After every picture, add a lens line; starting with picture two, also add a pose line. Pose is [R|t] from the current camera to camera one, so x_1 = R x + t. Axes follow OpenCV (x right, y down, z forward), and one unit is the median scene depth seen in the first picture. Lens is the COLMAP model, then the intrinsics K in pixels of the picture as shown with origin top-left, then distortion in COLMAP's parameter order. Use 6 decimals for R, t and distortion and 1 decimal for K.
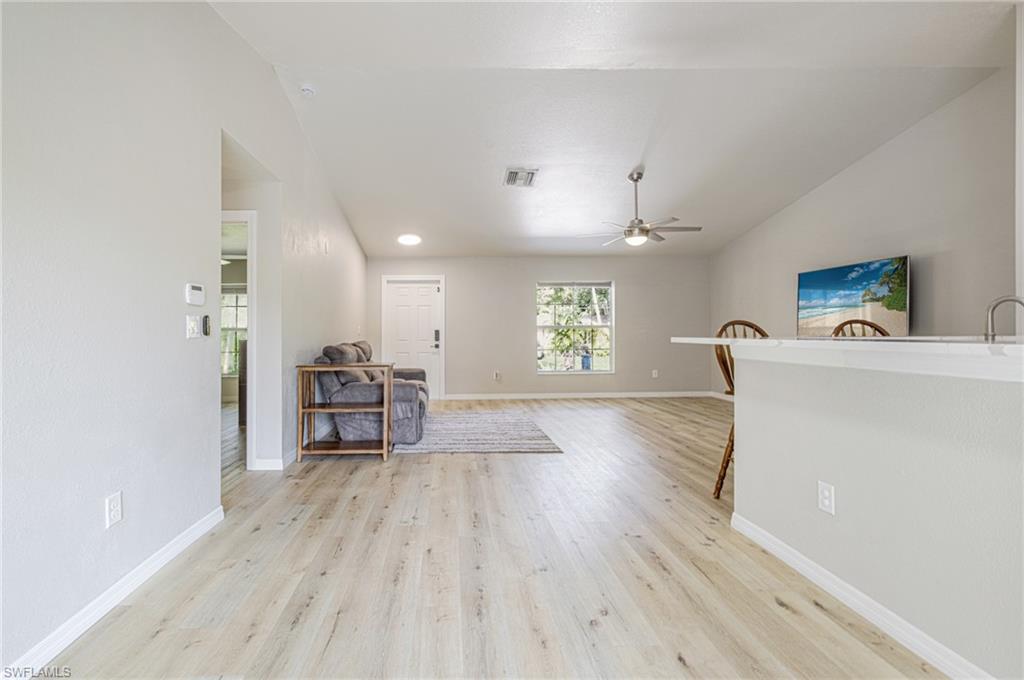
lens RADIAL K [[450.7, 0, 455.1], [0, 450.7, 332.4], [0, 0, 1]] dist [-0.000379, -0.000345]
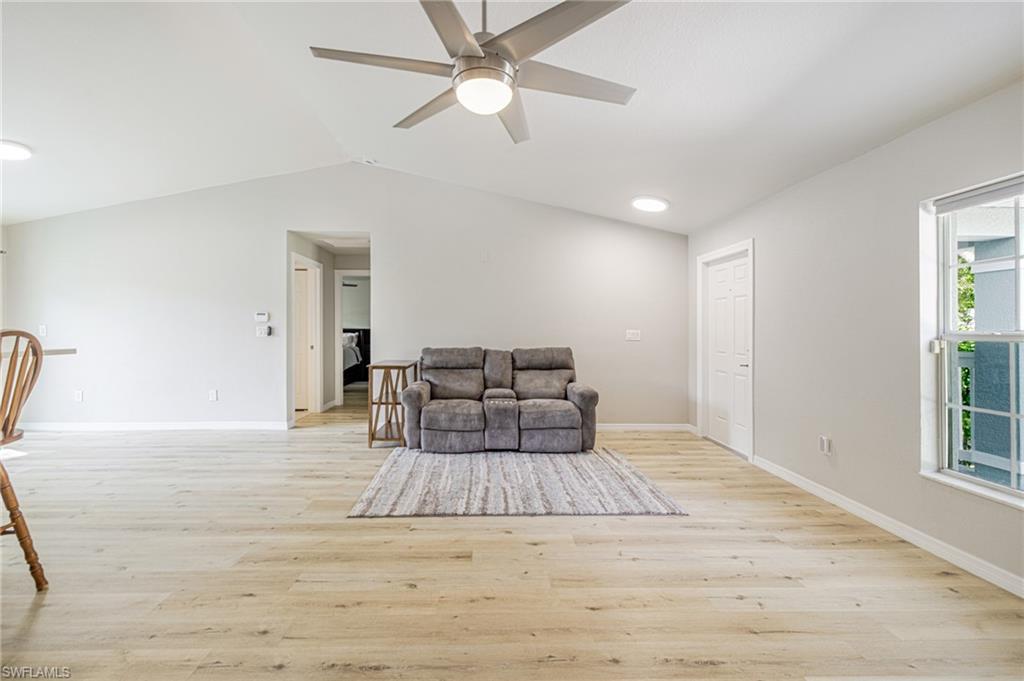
lens RADIAL K [[436.2, 0, 500.2], [0, 436.2, 327.5], [0, 0, 1]] dist [-0.001774, 0.000135]
pose [[0.023518, 0.001259, -0.999723, 1.215678], [-0.009183, 0.999957, 0.001043, -0.036513], [0.999681, 0.009156, 0.023528, 1.634699]]
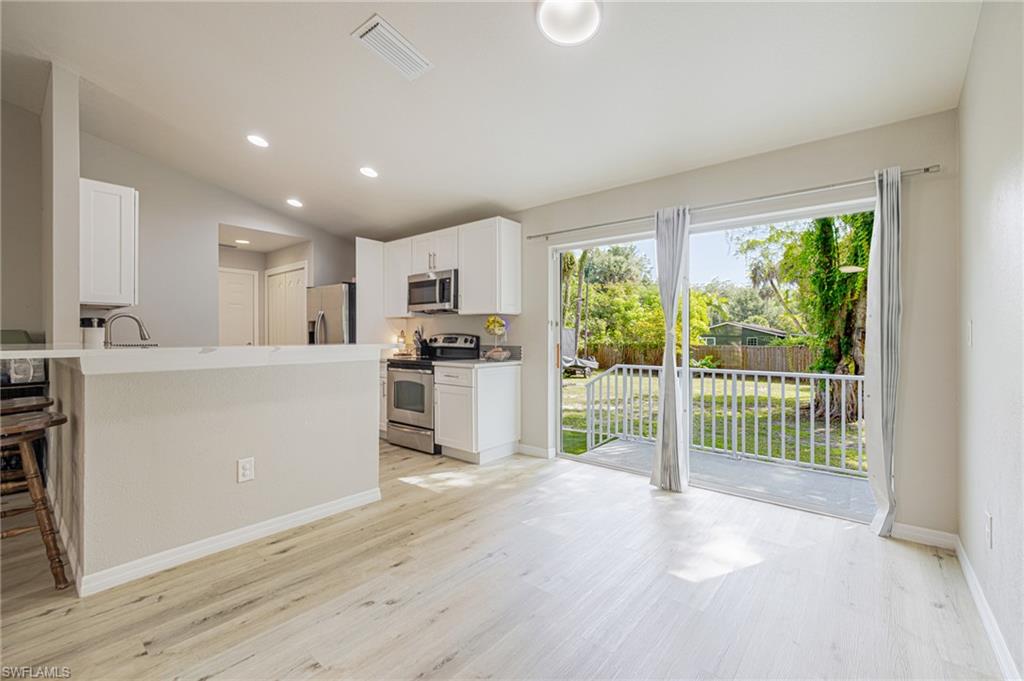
lens RADIAL K [[432.7, 0, 510.9], [0, 432.7, 334.8], [0, 0, 1]] dist [0.001388, 0.000280]
pose [[-0.759287, 0.005403, 0.650734, -0.343290], [0.003012, 0.999984, -0.004788, -0.005158], [-0.650749, -0.001675, -0.759291, 0.901952]]
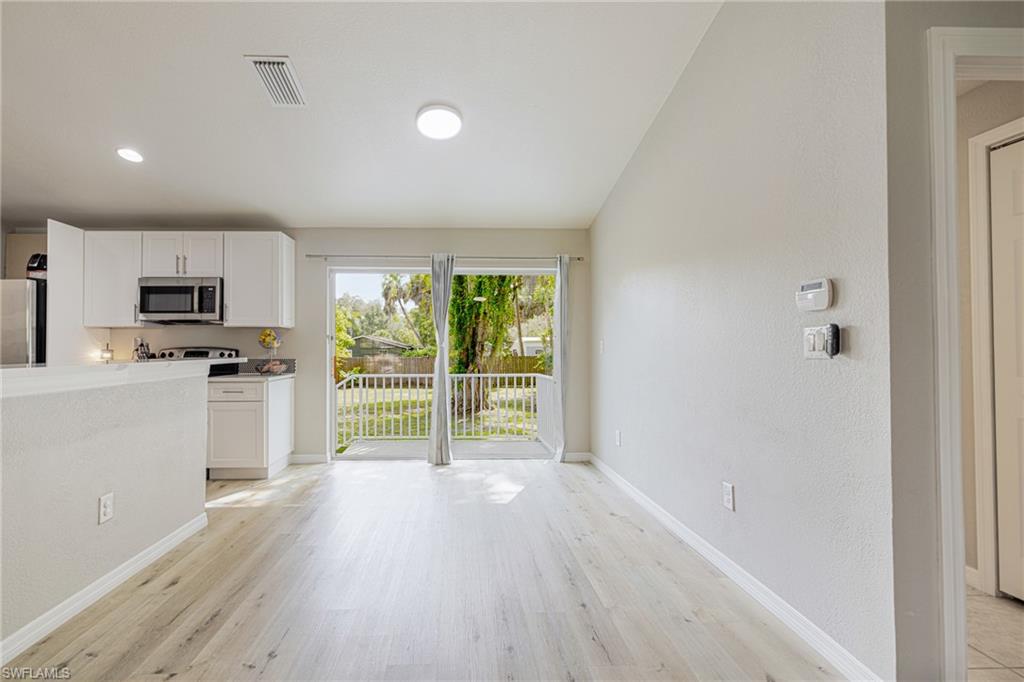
lens RADIAL K [[452.7, 0, 467.4], [0, 452.7, 339.6], [0, 0, 1]] dist [0.000503, 0.000252]
pose [[-0.999927, 0.007655, -0.009393, -0.027172], [0.007821, 0.999810, -0.017858, -0.008440], [0.009255, -0.017930, -0.999796, 1.317965]]
